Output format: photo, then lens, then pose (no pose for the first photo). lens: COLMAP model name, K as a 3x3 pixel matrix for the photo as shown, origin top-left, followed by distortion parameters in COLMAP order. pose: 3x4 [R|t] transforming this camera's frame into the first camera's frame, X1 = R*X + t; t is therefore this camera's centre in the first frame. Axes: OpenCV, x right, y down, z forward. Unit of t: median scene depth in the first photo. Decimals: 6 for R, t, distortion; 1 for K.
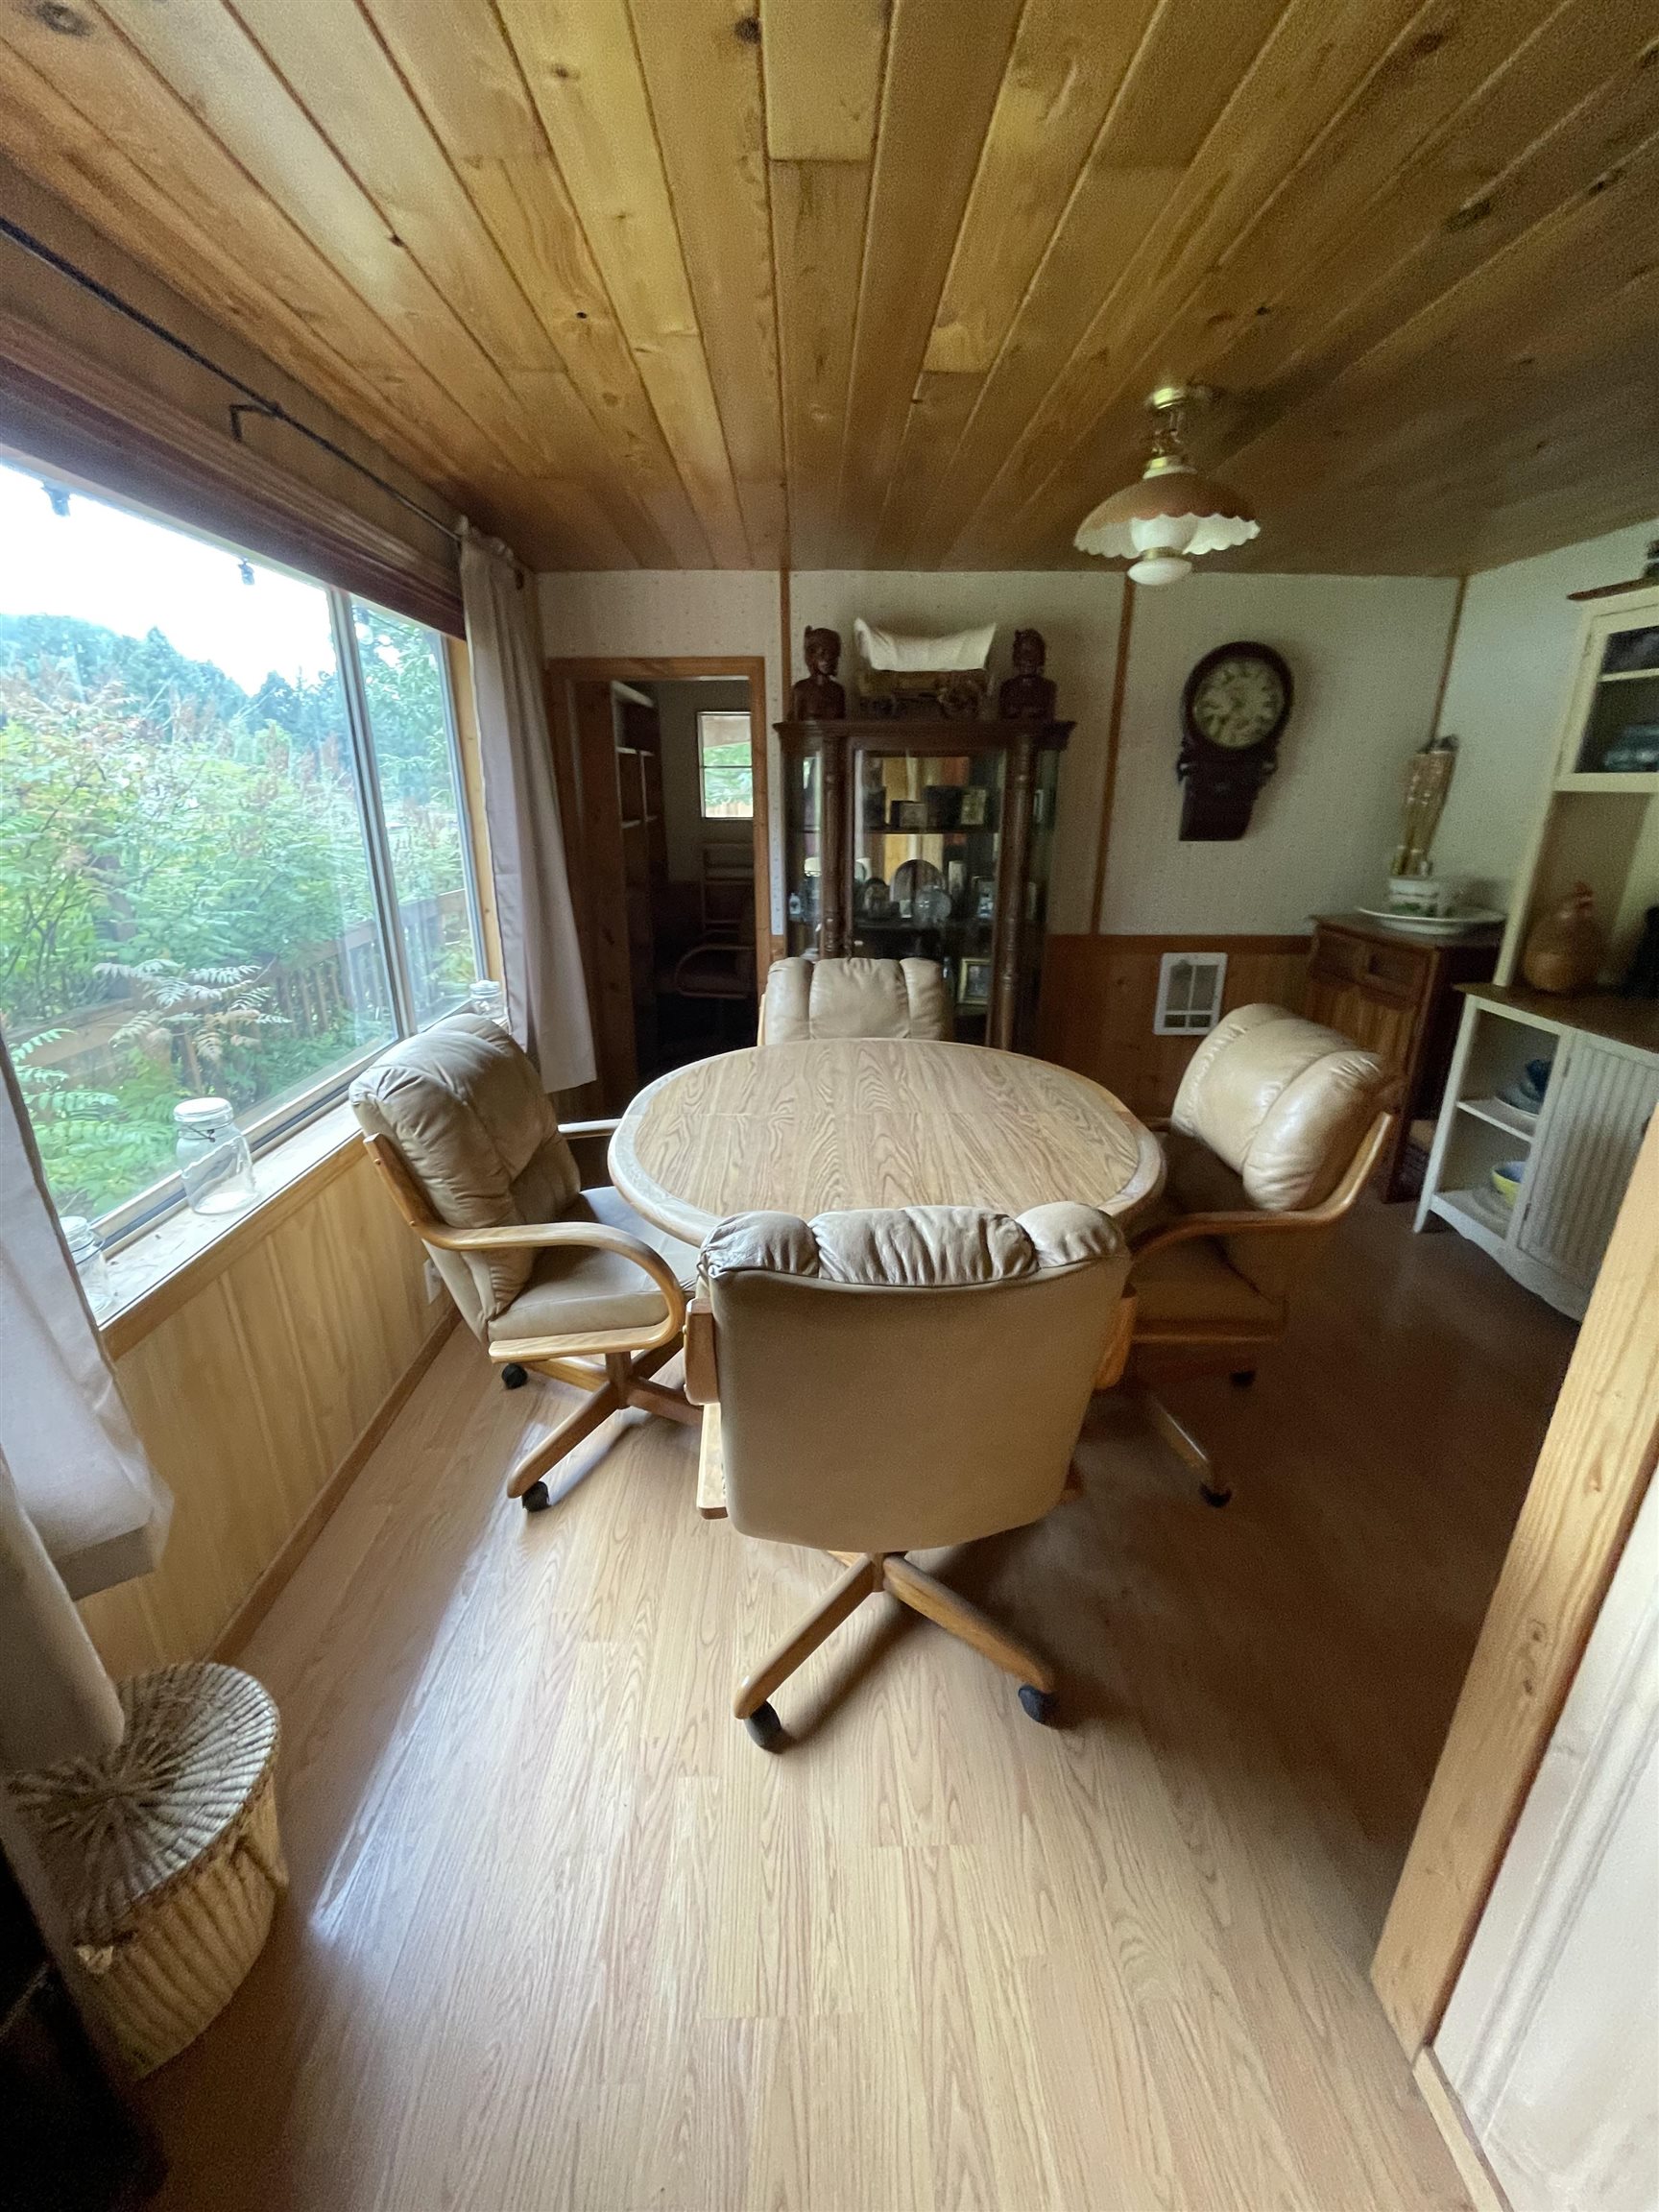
lens RADIAL K [[903.7, 0, 822.9], [0, 903.7, 1102.6], [0, 0, 1]] dist [-0.004763, -0.000285]
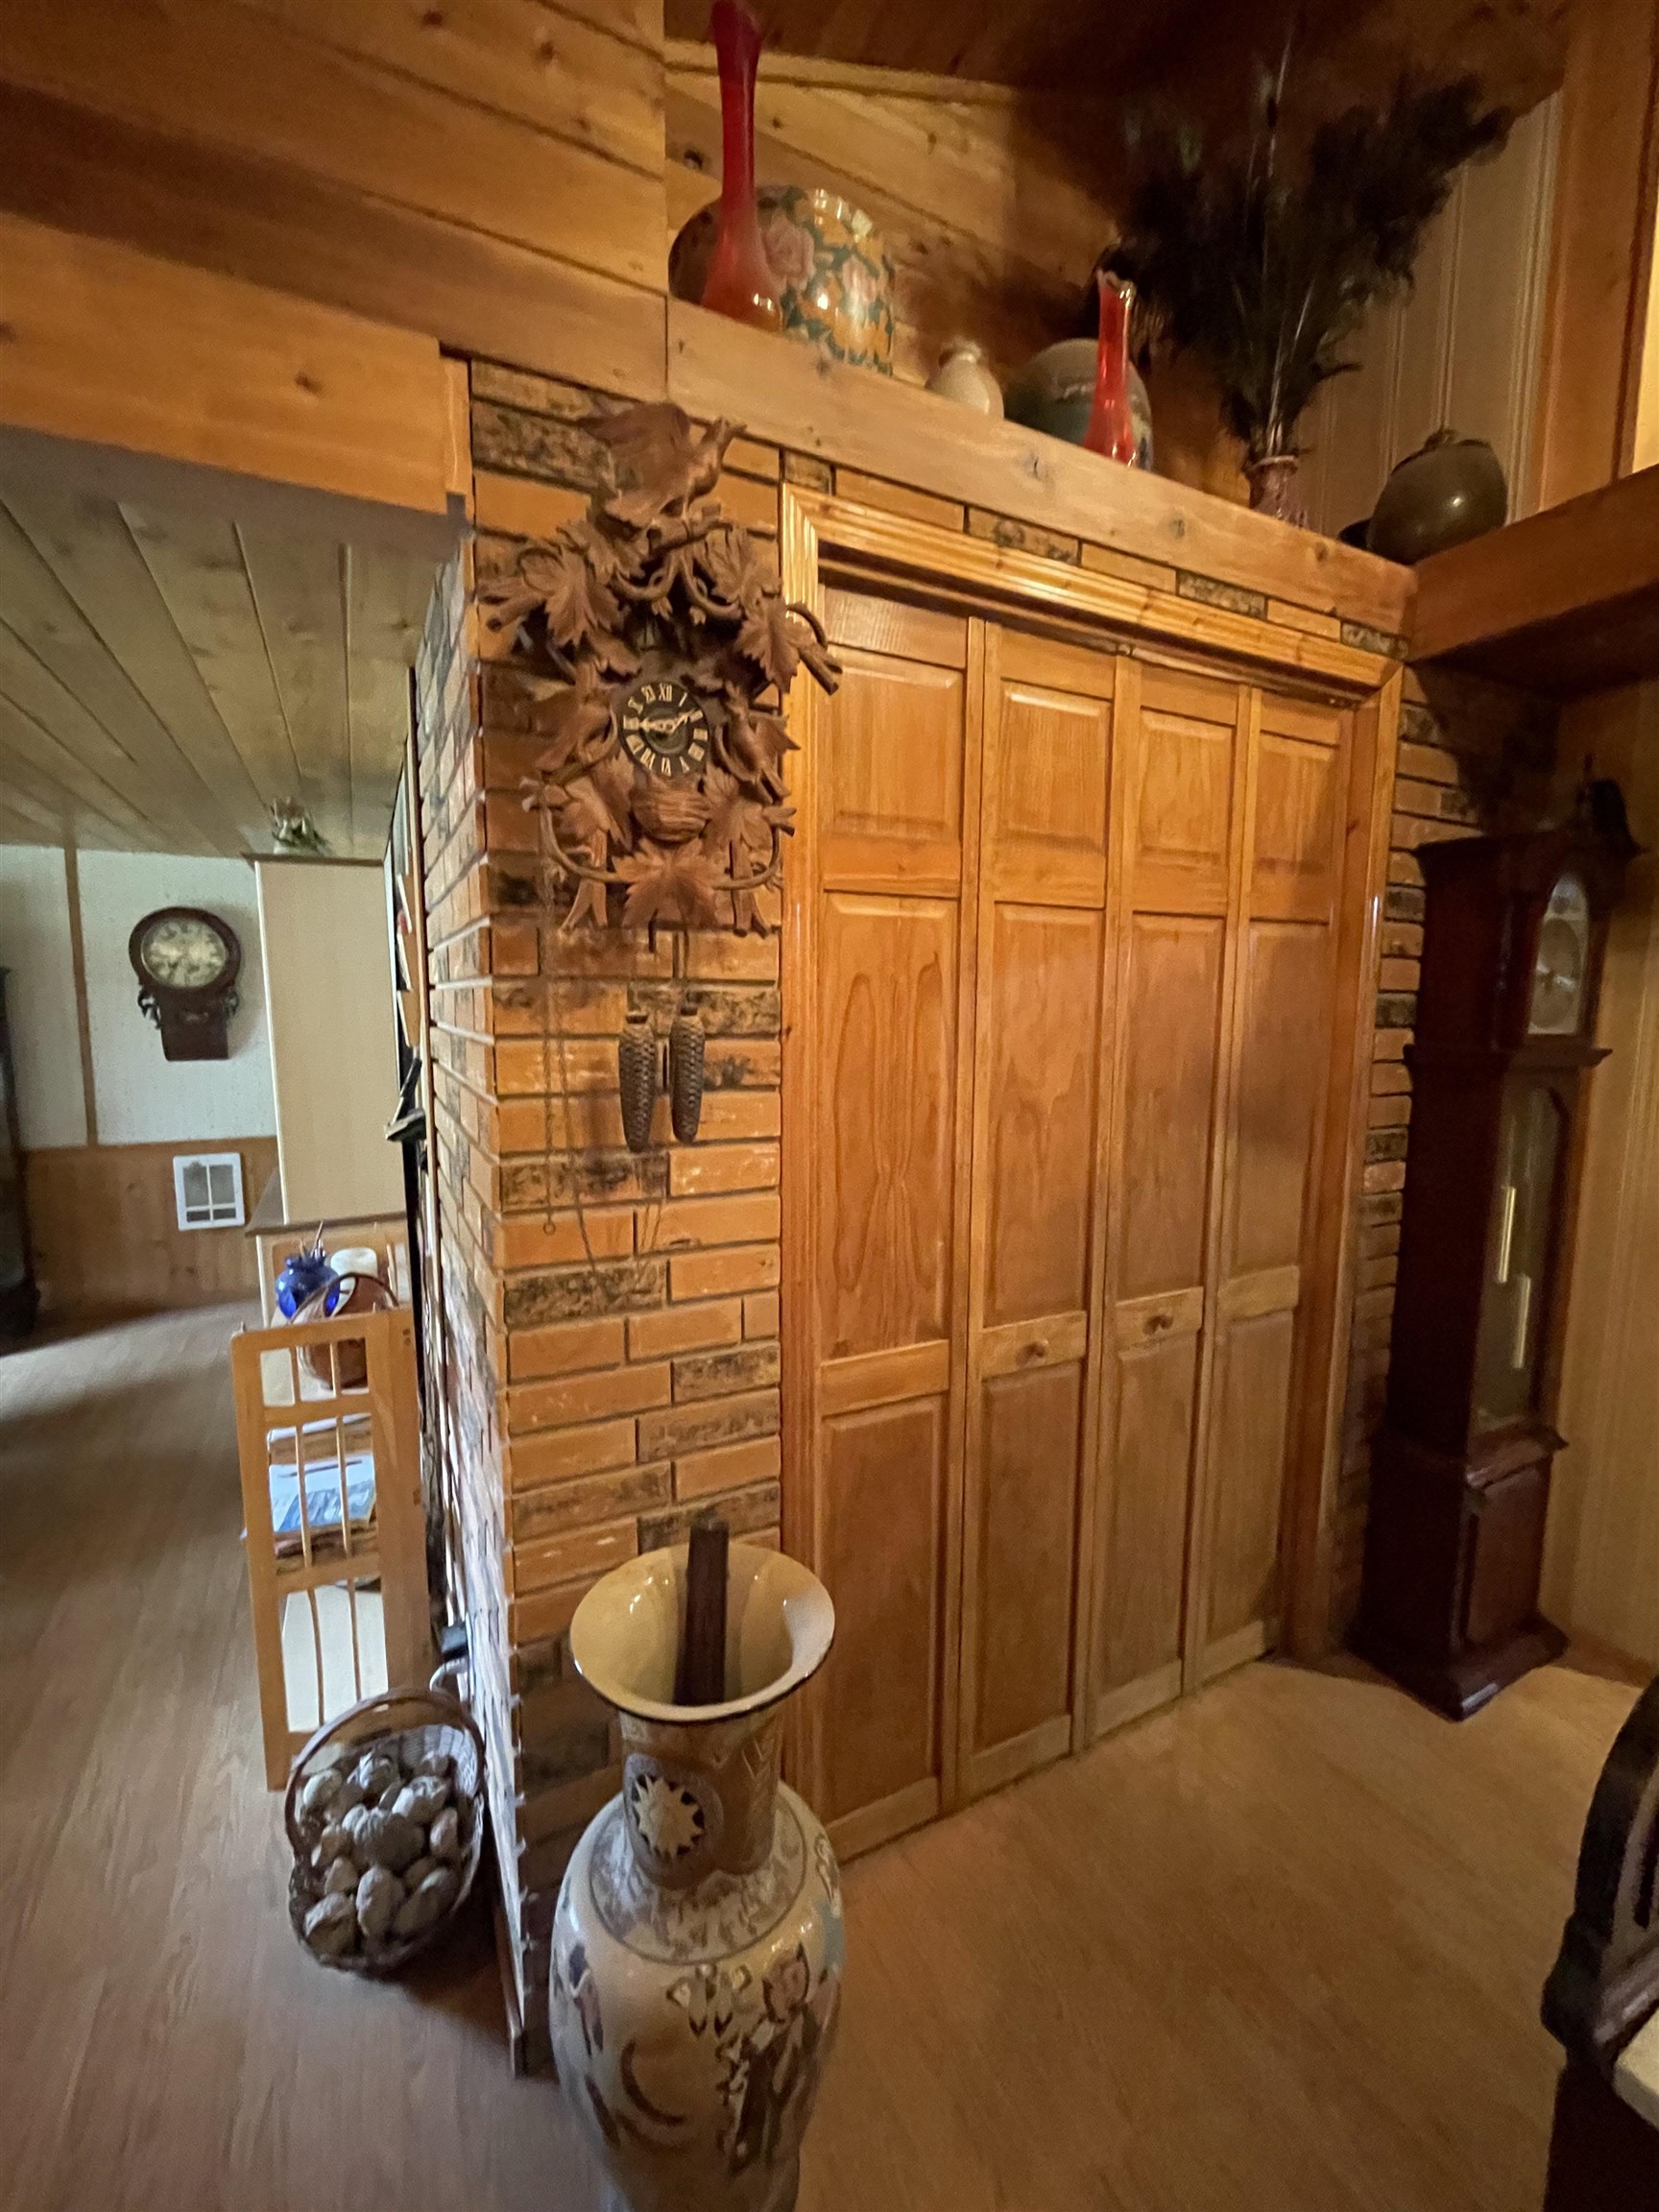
lens RADIAL K [[903.7, 0, 822.9], [0, 903.7, 1102.6], [0, 0, 1]] dist [-0.004763, -0.000285]
pose [[0.898305, -0.046457, 0.436910, 0.694682], [0.140525, 0.972542, -0.185514, 0.103154], [-0.416295, 0.228045, 0.880167, -0.390589]]
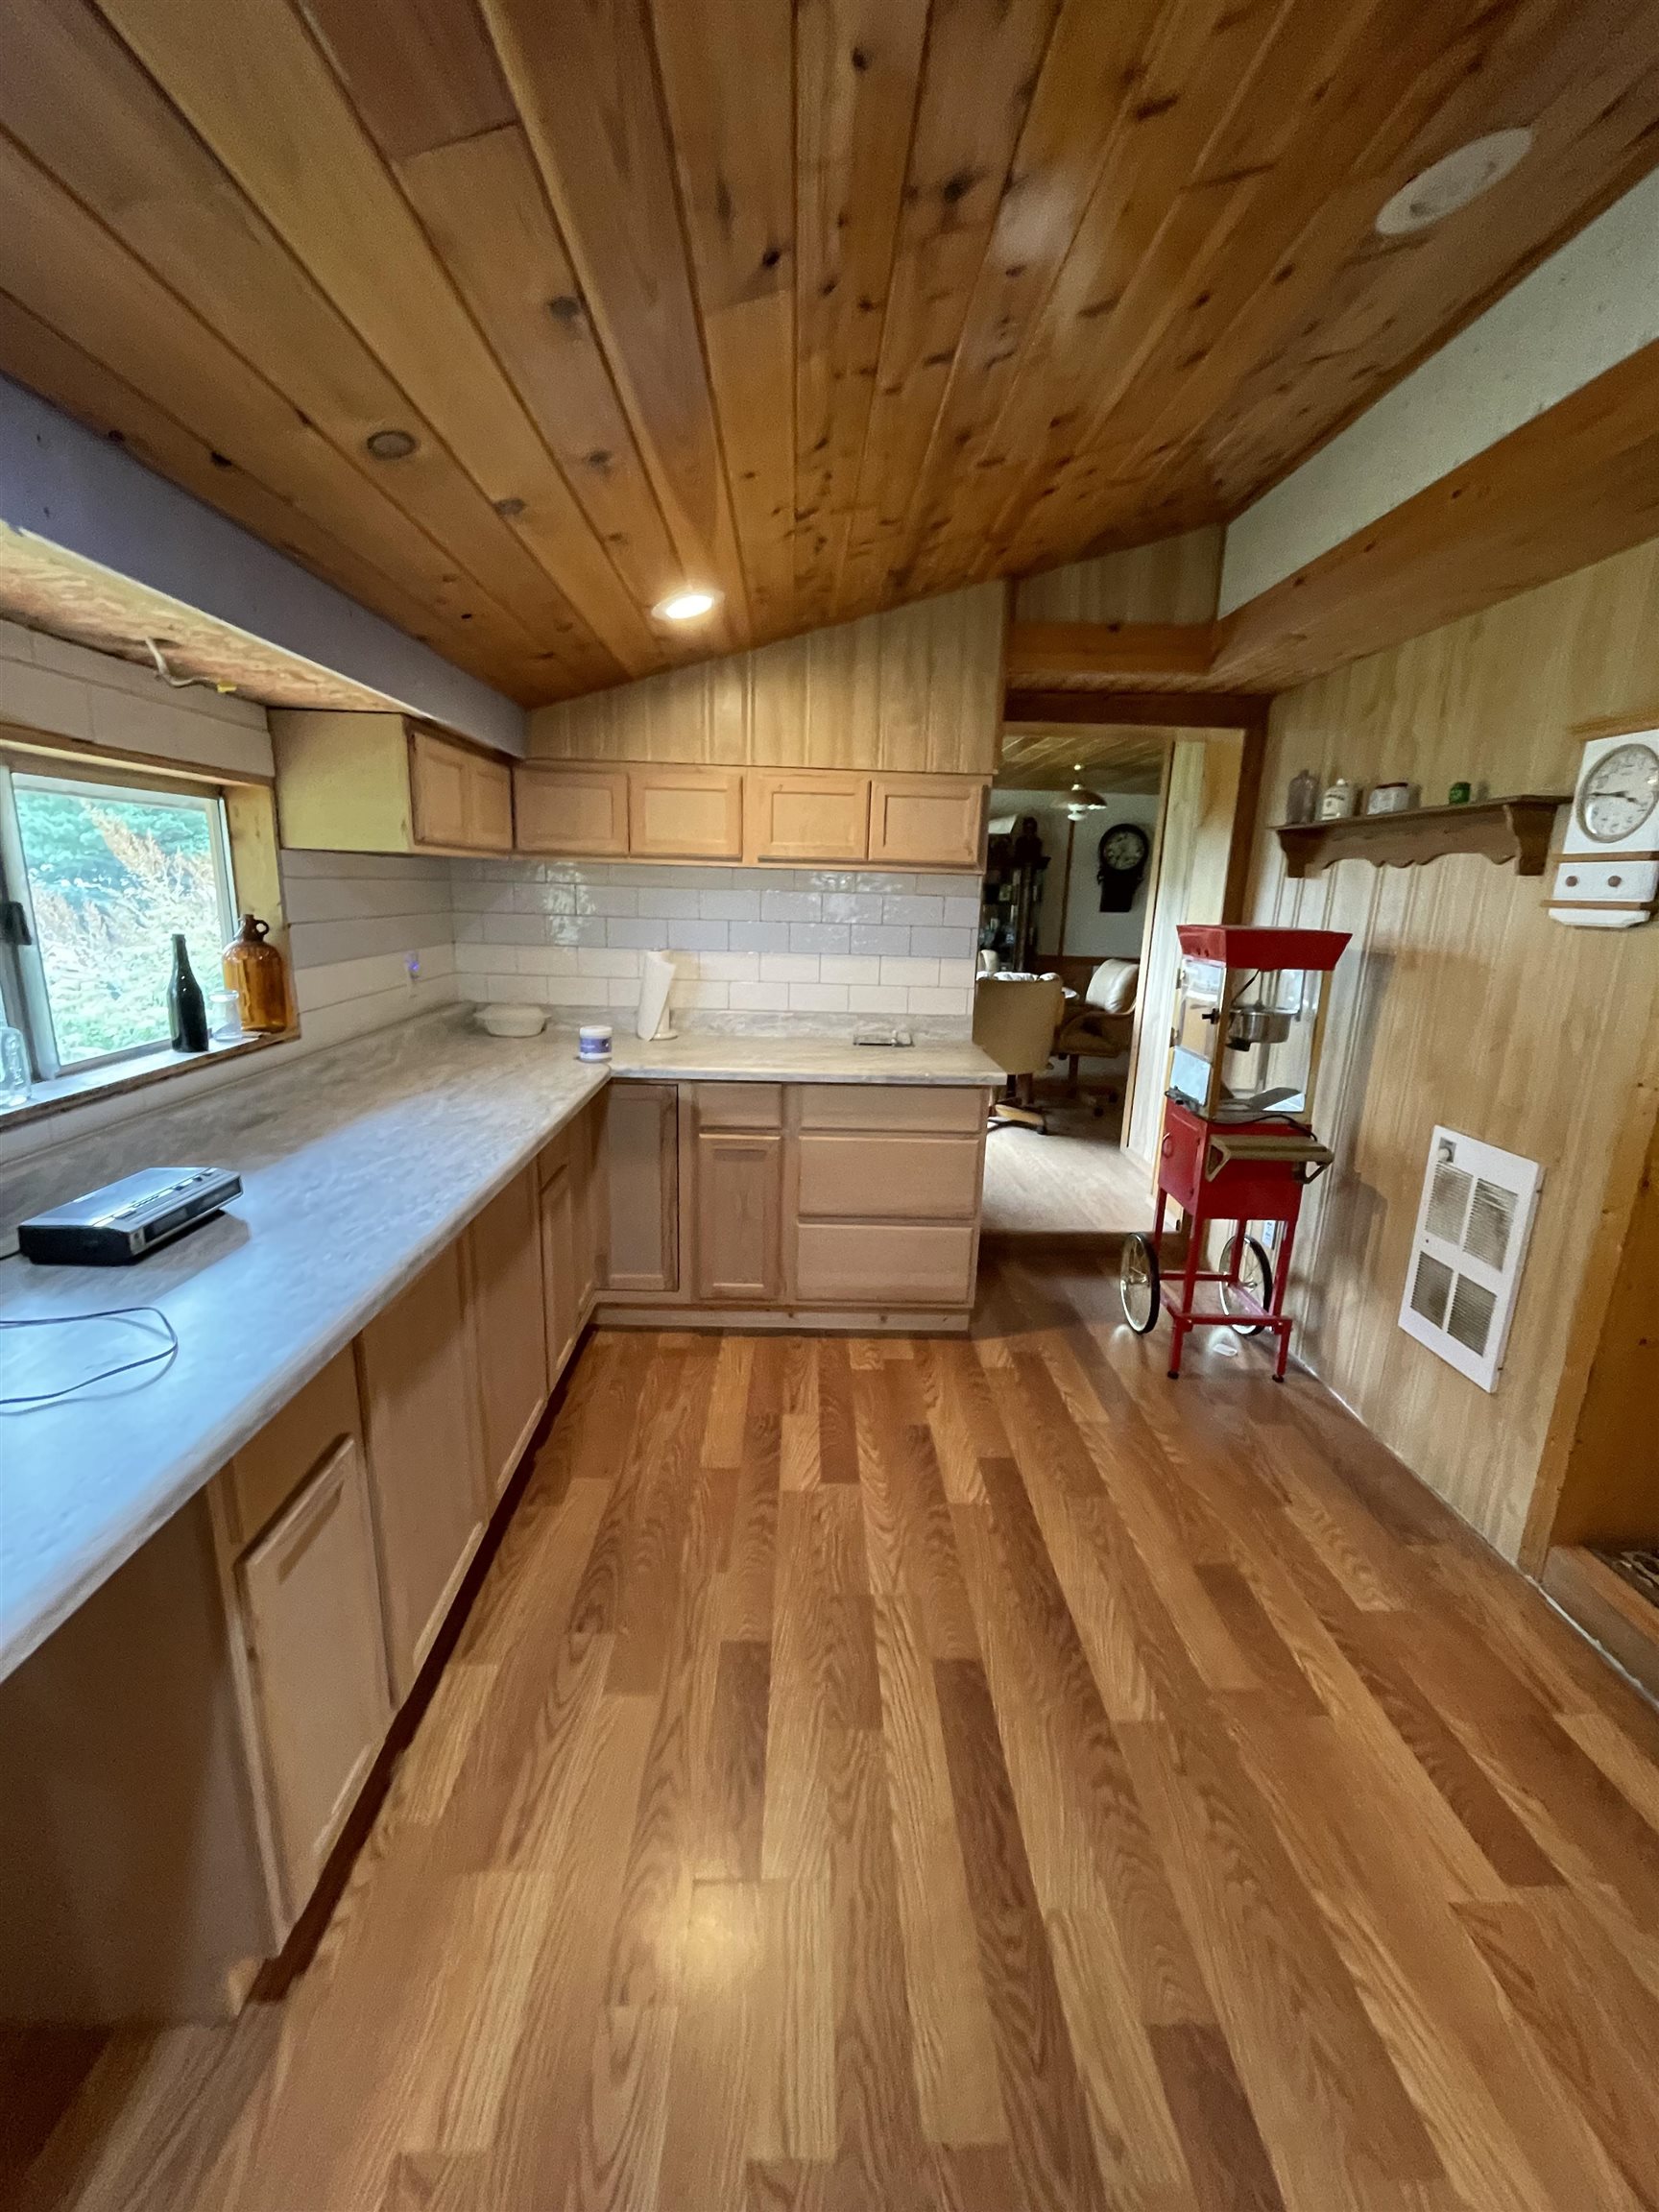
lens RADIAL K [[903.7, 0, 822.9], [0, 903.7, 1102.6], [0, 0, 1]] dist [-0.004763, -0.000285]
pose [[0.999534, 0.022955, 0.020108, -0.309045], [-0.020950, 0.995275, -0.094810, 0.398975], [-0.022190, 0.094344, 0.995292, -1.131844]]
